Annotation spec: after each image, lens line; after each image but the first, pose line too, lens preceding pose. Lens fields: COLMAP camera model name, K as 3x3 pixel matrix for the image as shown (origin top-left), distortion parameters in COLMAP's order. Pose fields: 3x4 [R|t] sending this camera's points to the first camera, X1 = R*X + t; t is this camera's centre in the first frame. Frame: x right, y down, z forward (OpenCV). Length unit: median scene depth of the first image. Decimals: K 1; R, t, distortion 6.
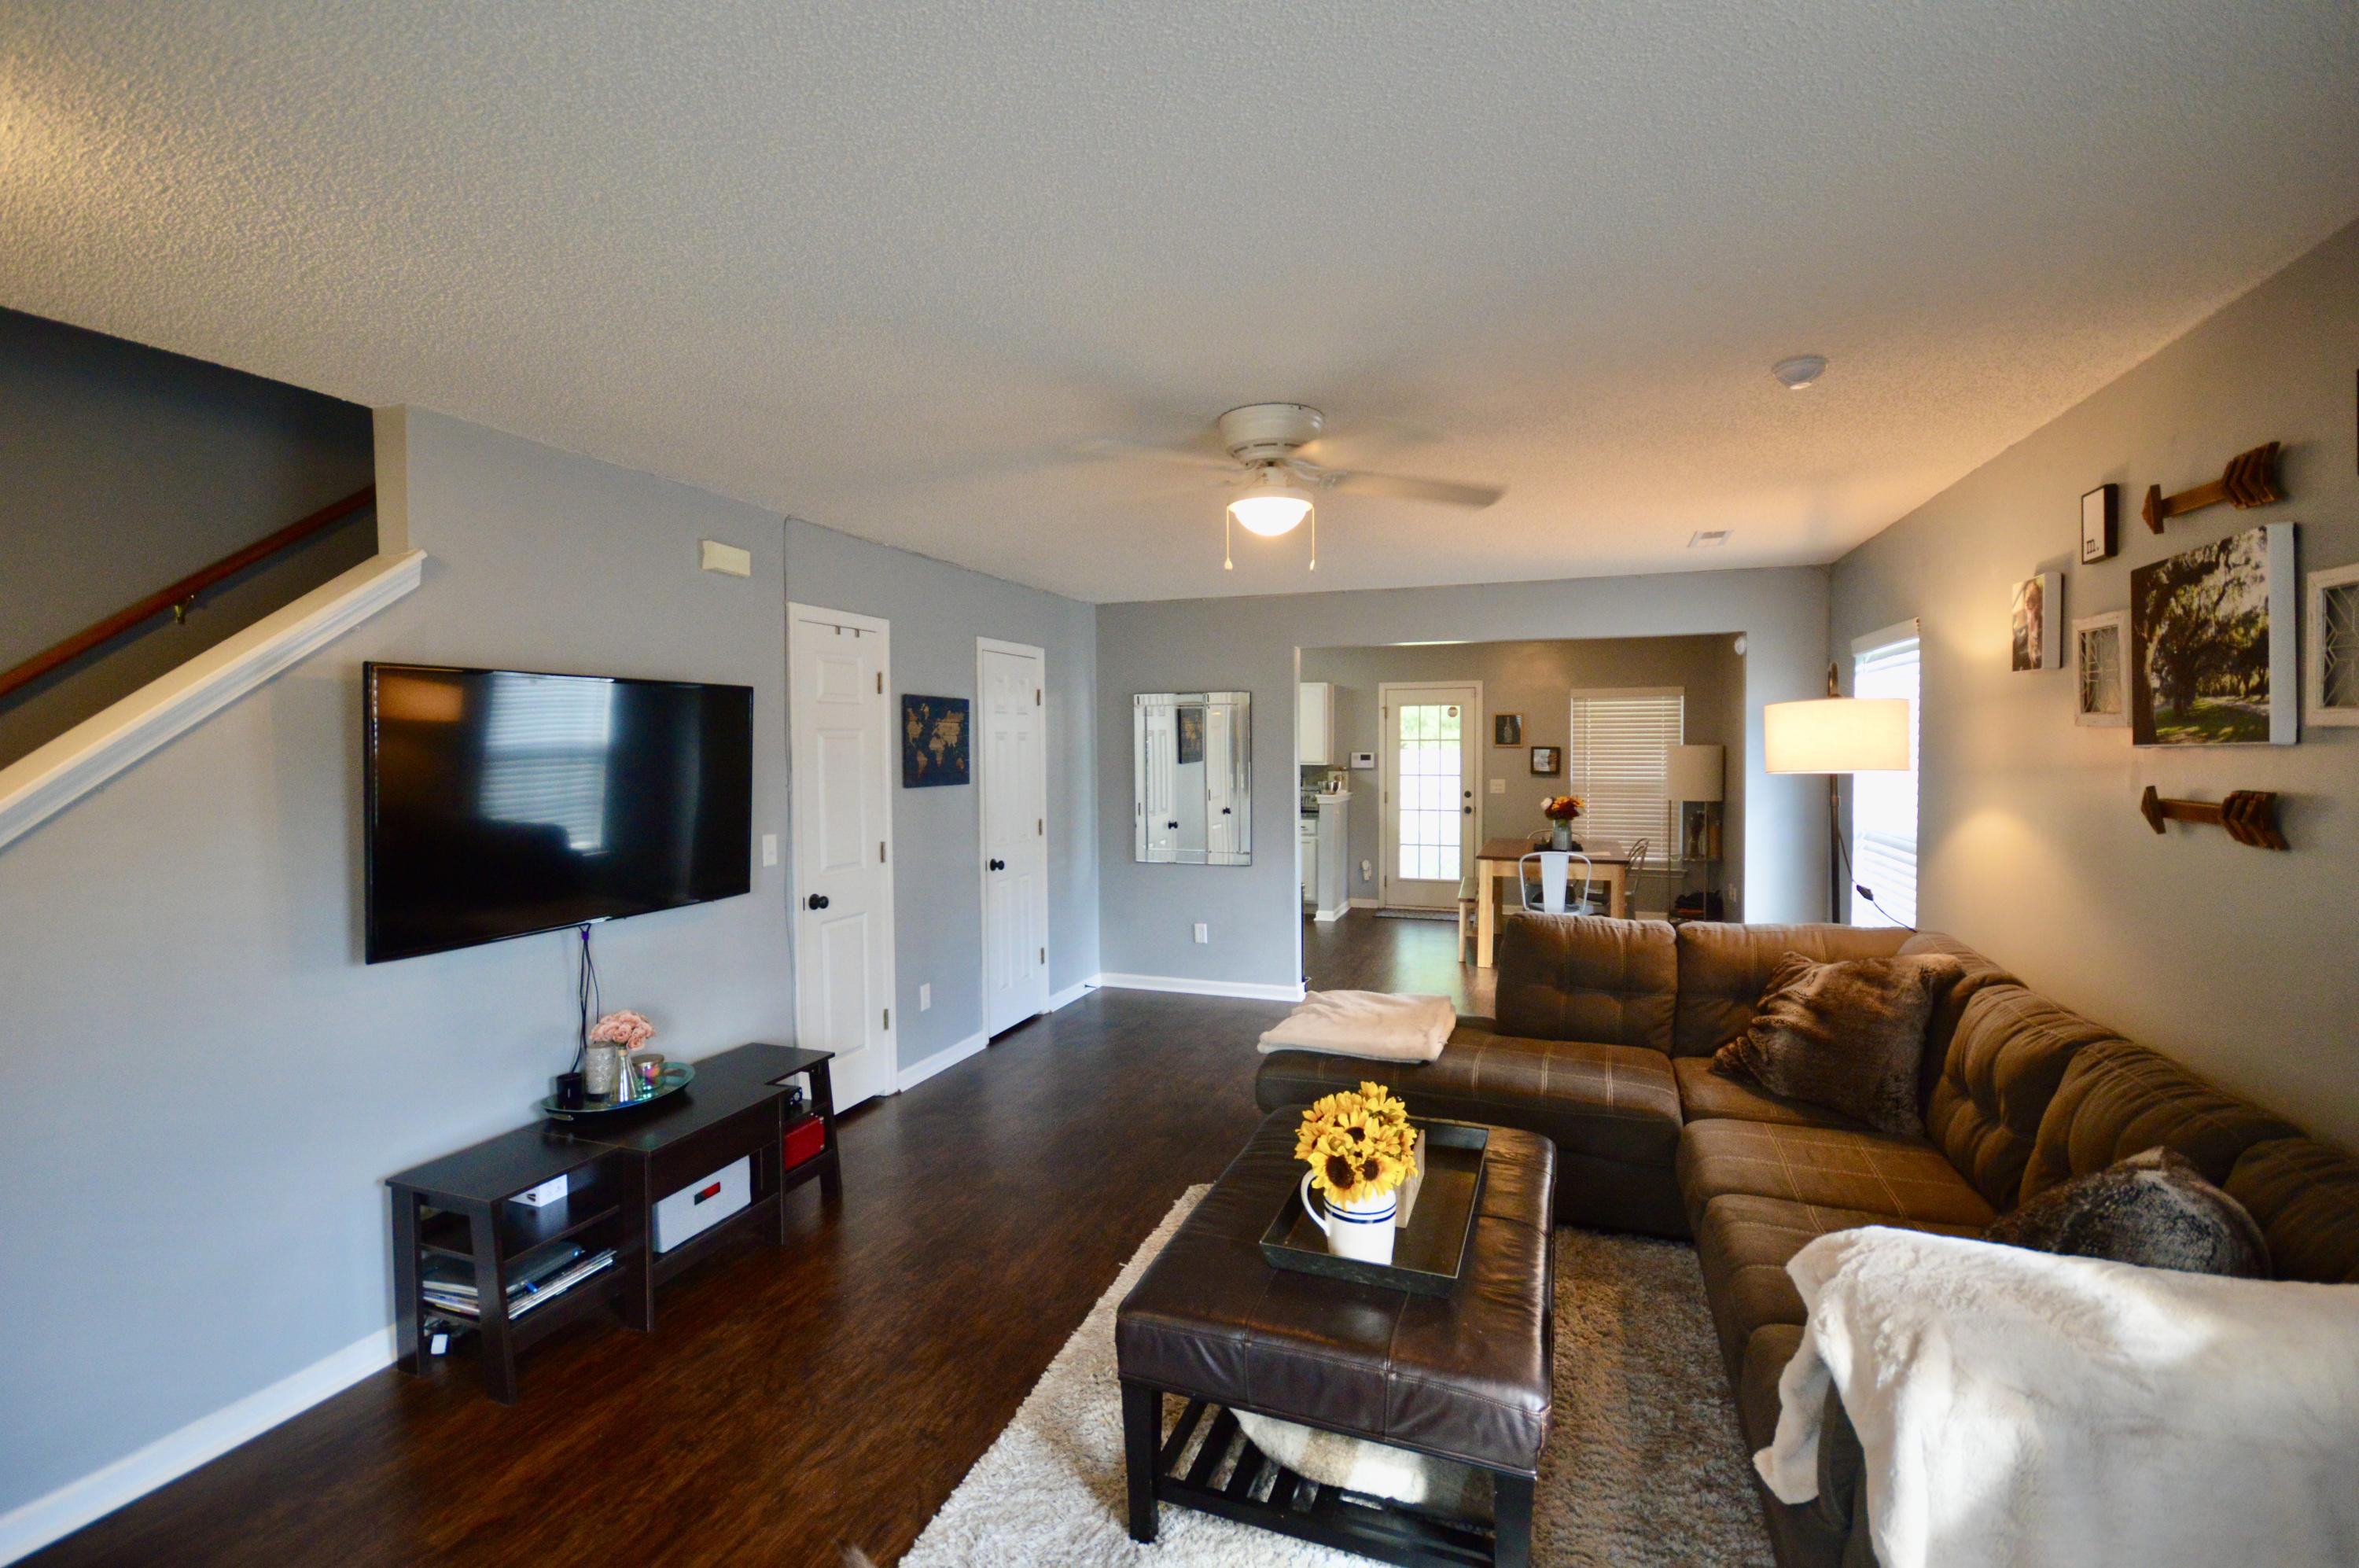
lens RADIAL K [[1047.1, 0, 1174.9], [0, 1047.1, 805.3], [0, 0, 1]] dist [0.011736, -0.013716]
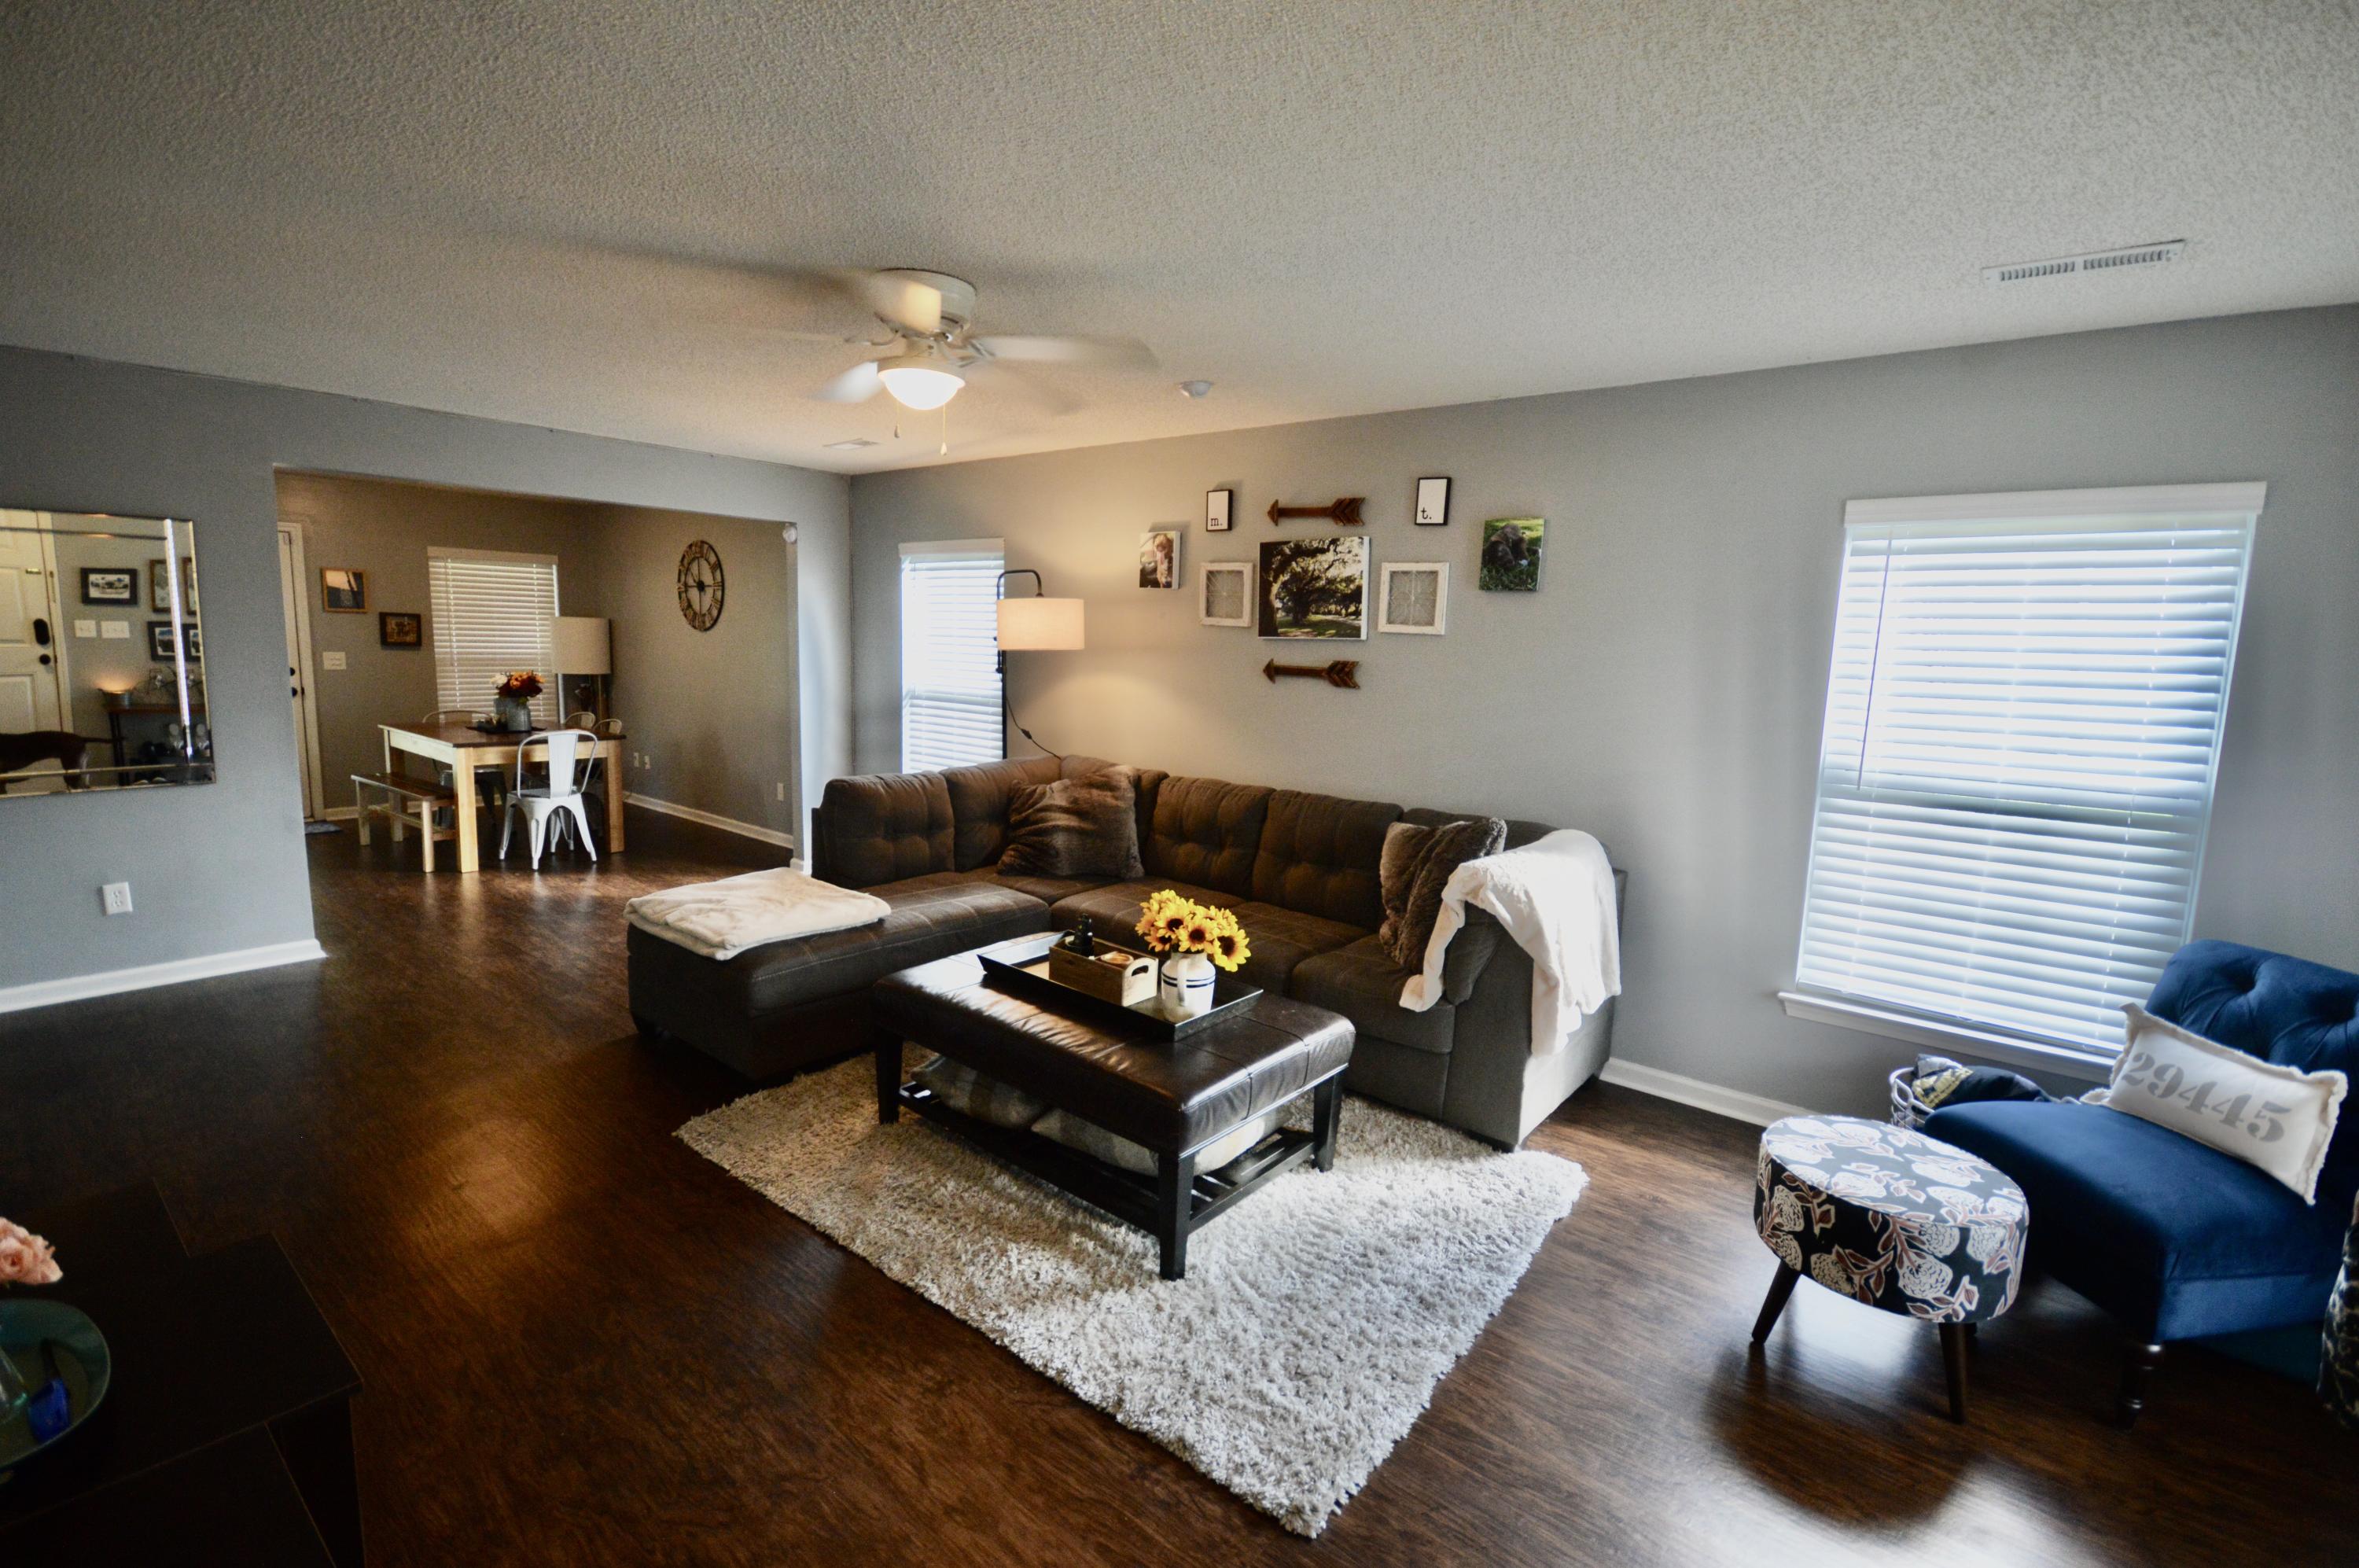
lens RADIAL K [[1047.1, 0, 1167.9], [0, 1047.1, 786.6], [0, 0, 1]] dist [0.011736, -0.013716]
pose [[0.339895, -0.120182, 0.932753, -0.969957], [0.021454, 0.992534, 0.120067, -0.021032], [-0.940219, -0.020798, 0.339935, 0.528144]]
